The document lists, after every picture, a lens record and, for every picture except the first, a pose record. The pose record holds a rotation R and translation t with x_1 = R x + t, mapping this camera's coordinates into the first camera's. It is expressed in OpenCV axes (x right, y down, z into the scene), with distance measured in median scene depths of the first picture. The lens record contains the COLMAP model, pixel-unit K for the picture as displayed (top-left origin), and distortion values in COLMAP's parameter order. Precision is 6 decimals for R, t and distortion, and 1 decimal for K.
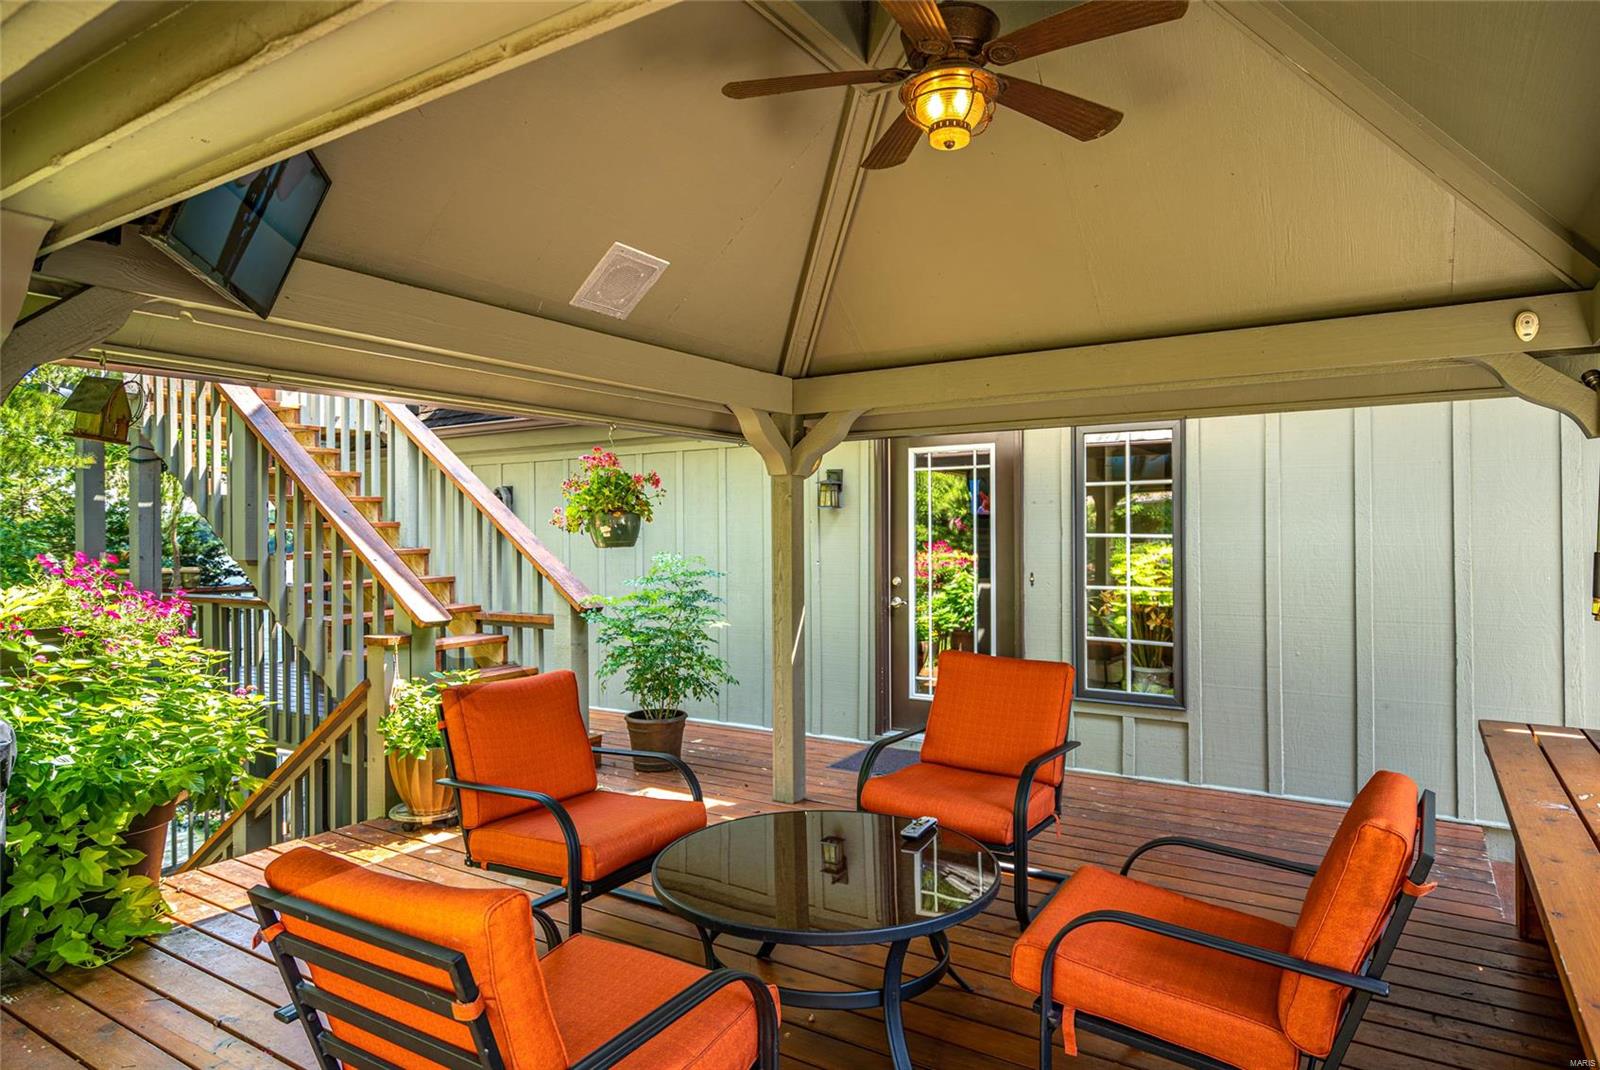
lens RADIAL K [[958.1, 0, 792.0], [0, 958.1, 532.1], [0, 0, 1]] dist [0.025687, 0.001587]
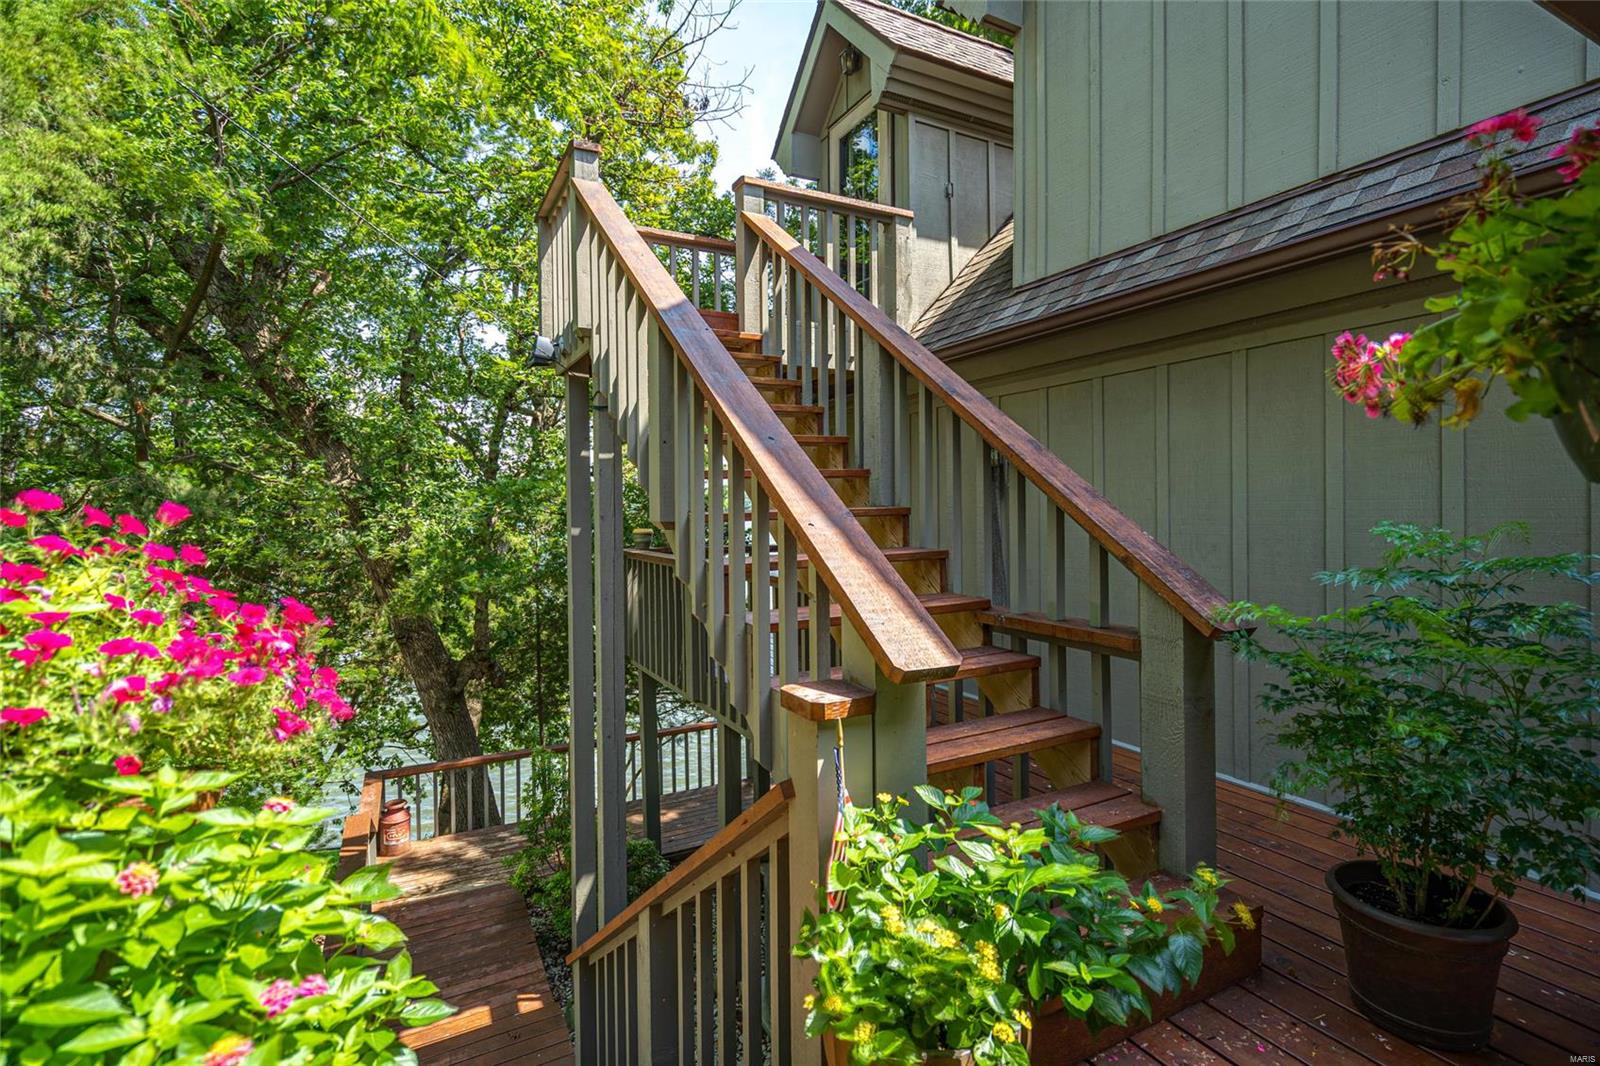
lens RADIAL K [[754.8, 0, 792.3], [0, 754.8, 519.2], [0, 0, 1]] dist [0.002450, 0.000019]
pose [[0.872511, 0.007620, -0.488535, -0.203091], [0.006019, 0.999635, 0.026343, 0.012633], [0.488558, -0.025925, 0.872146, 0.532709]]
